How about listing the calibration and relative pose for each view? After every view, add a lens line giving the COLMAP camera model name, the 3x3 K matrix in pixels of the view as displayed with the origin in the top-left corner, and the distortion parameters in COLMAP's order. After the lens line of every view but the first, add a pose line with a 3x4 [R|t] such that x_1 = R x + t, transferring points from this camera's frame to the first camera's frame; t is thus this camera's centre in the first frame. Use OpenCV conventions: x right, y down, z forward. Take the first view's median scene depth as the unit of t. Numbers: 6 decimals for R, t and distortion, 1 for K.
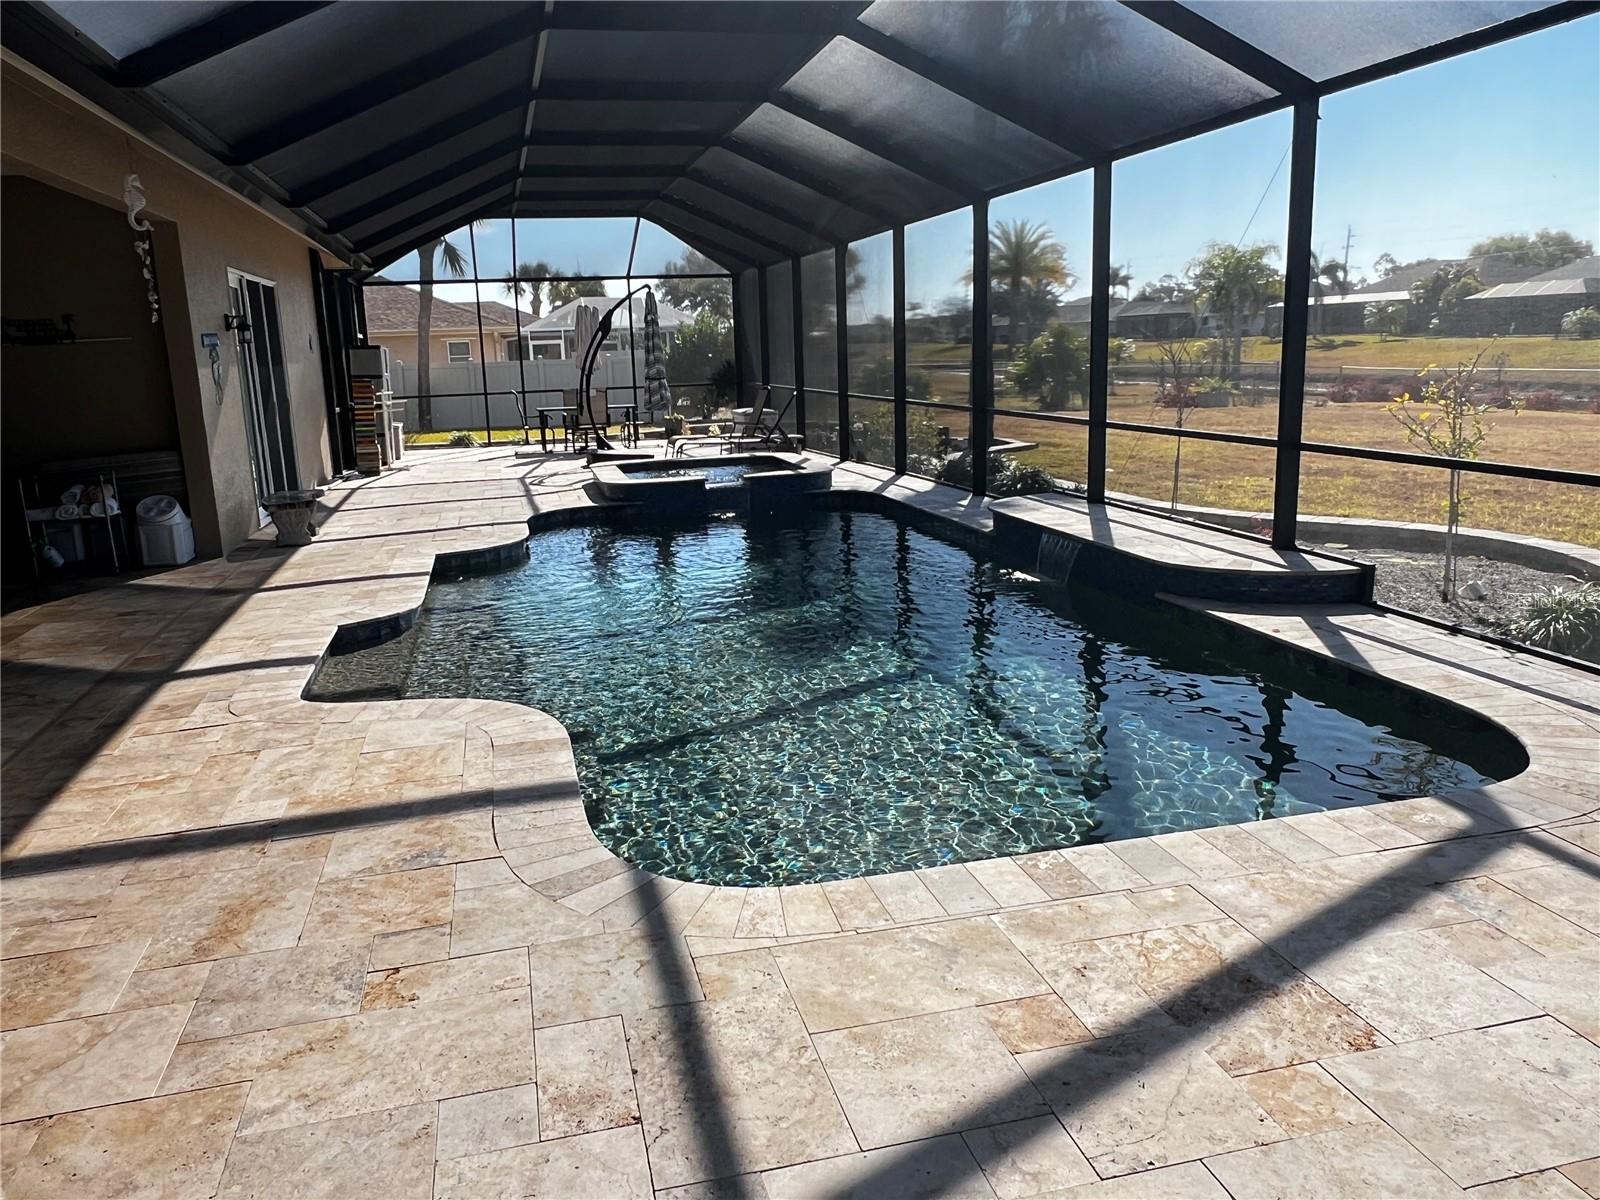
lens RADIAL K [[1179.8, 0, 784.4], [0, 1179.8, 608.1], [0, 0, 1]] dist [-0.005725, -0.013058]
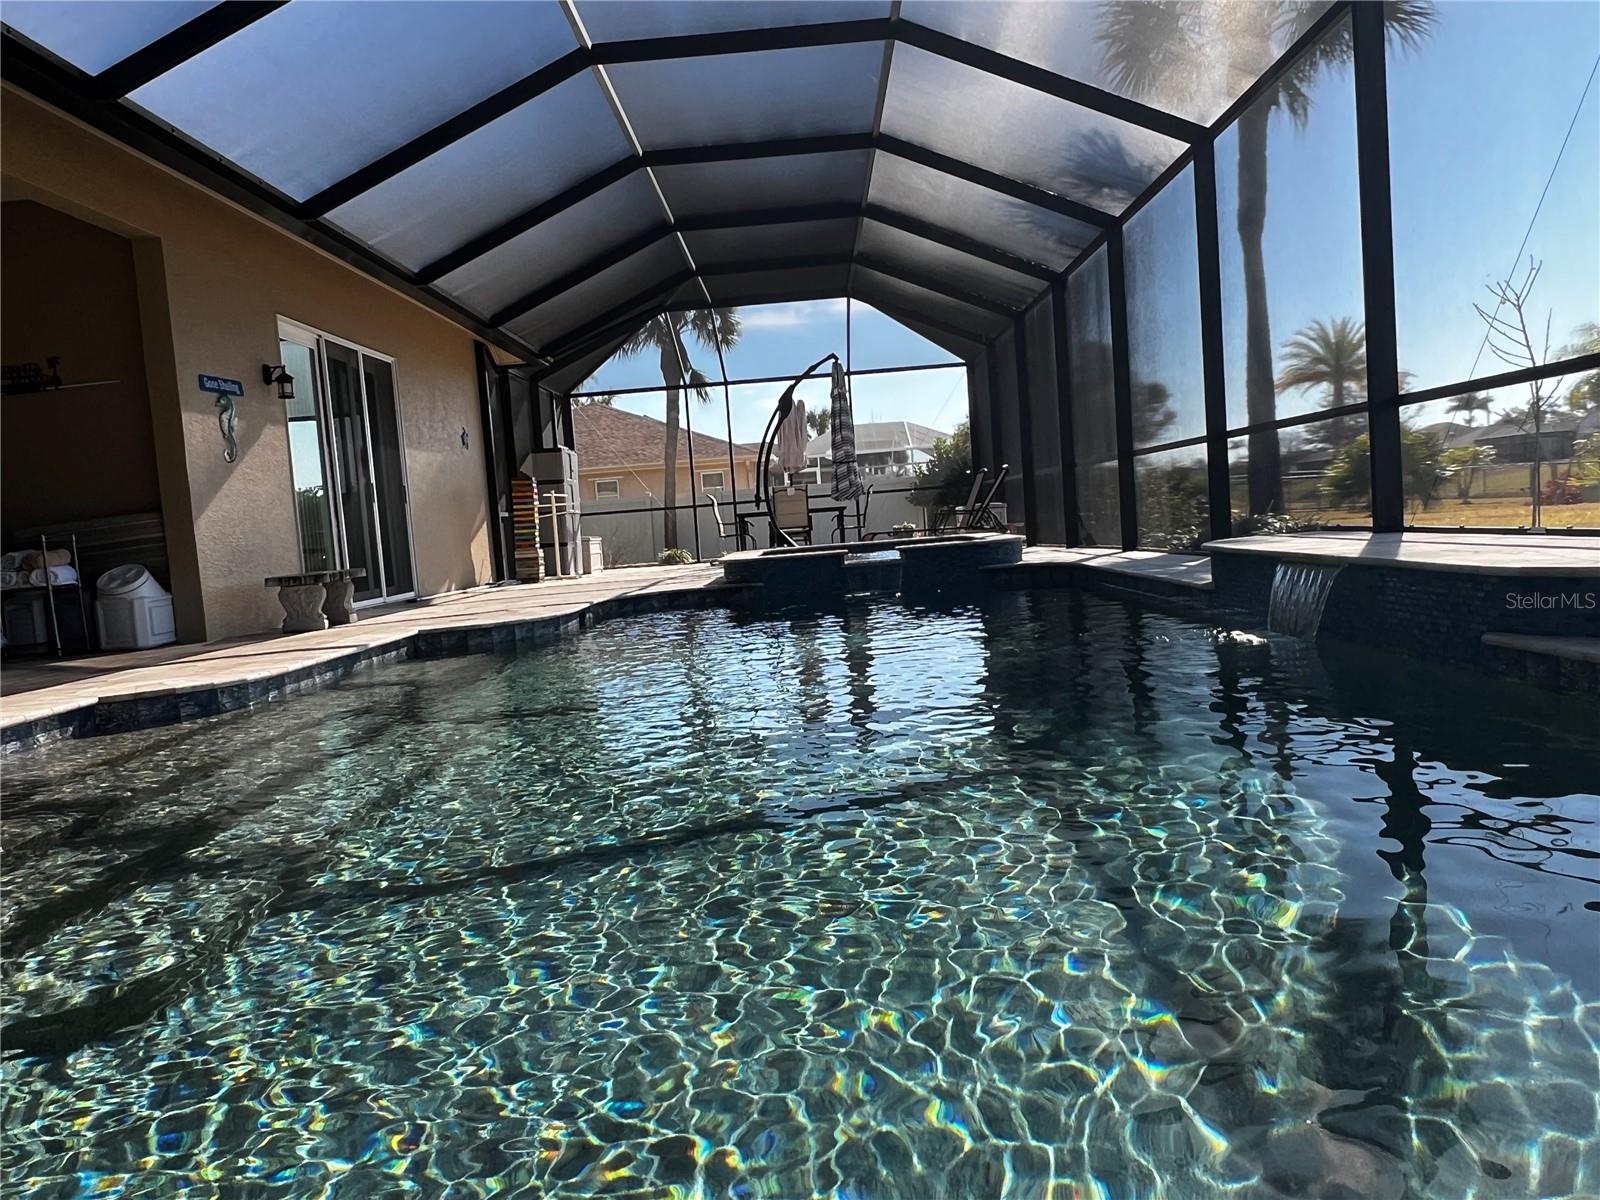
lens RADIAL K [[1179.8, 0, 784.4], [0, 1179.8, 608.1], [0, 0, 1]] dist [-0.005725, -0.013058]
pose [[0.964331, -0.019432, -0.263986, 0.058914], [-0.015539, 0.991426, -0.129742, 0.015867], [0.264244, 0.129216, 0.955761, 0.163909]]
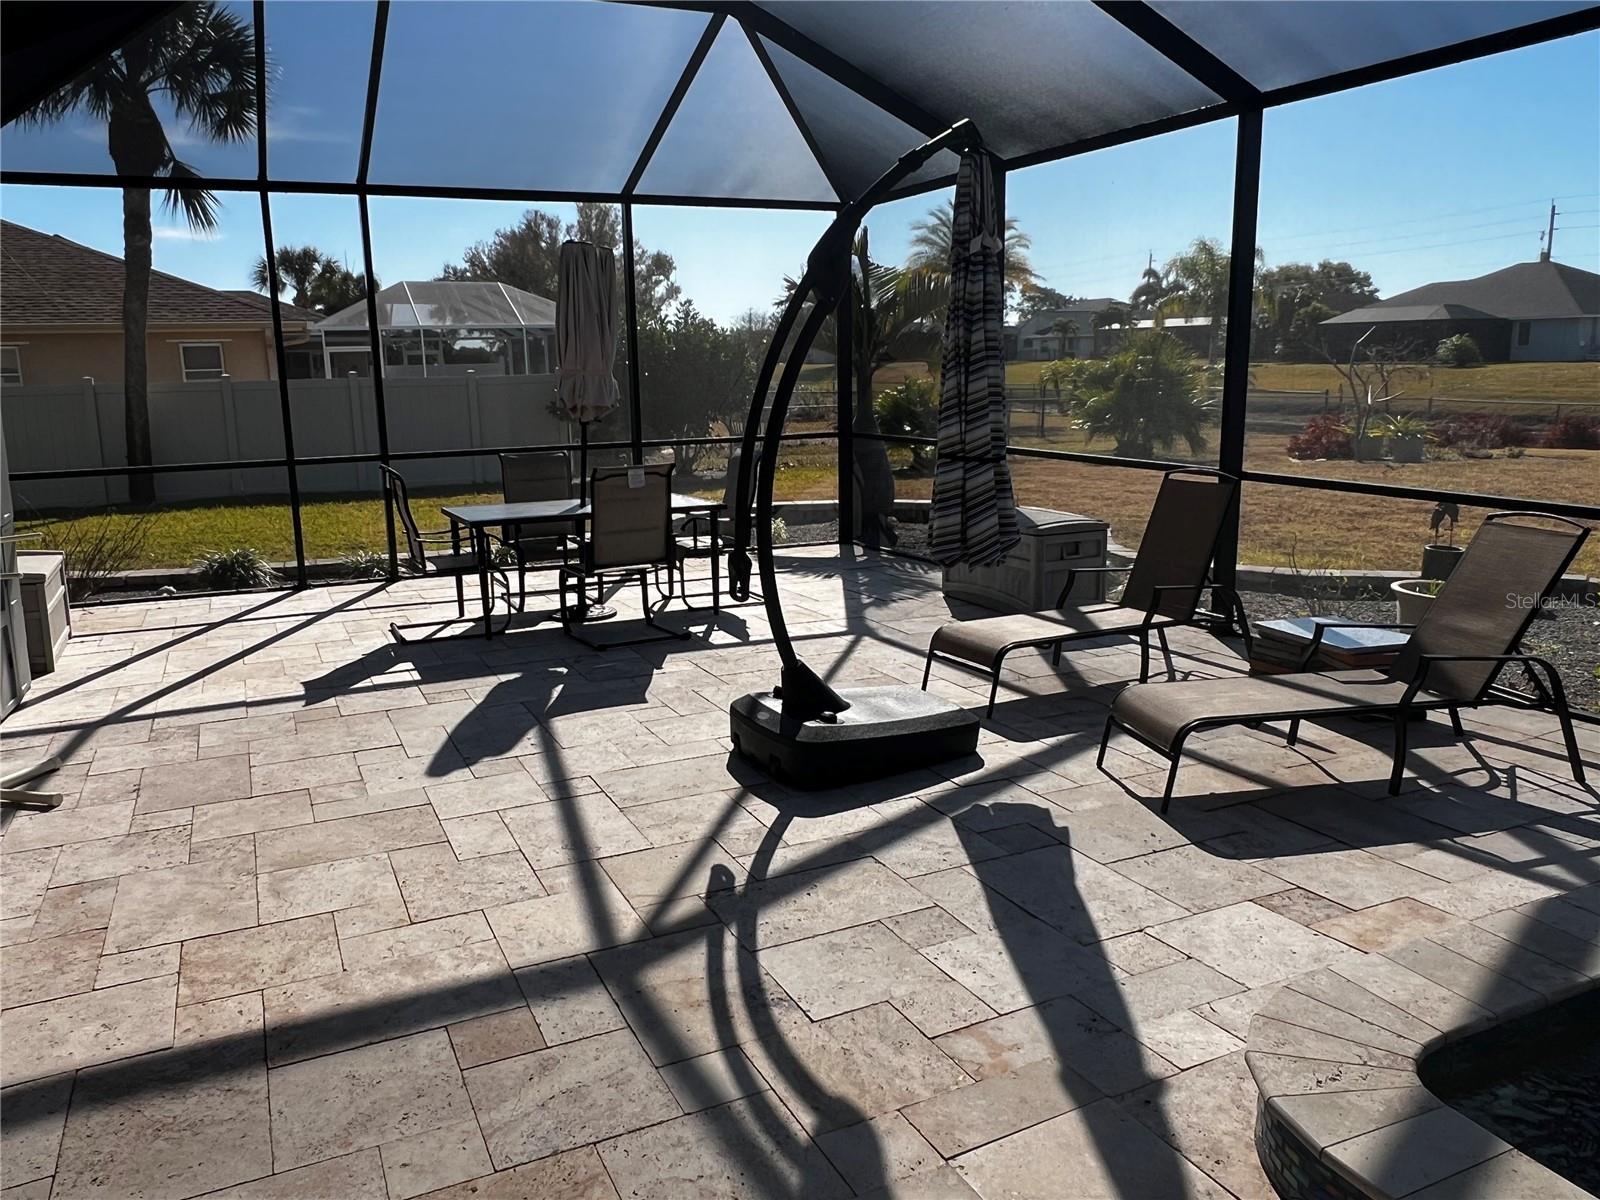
lens RADIAL K [[1179.8, 0, 784.4], [0, 1179.8, 608.1], [0, 0, 1]] dist [-0.005725, -0.013058]
pose [[0.980361, -0.026290, 0.195451, -0.179119], [0.029315, 0.999491, -0.012600, -0.130528], [-0.195020, 0.018082, 0.980633, 0.608694]]
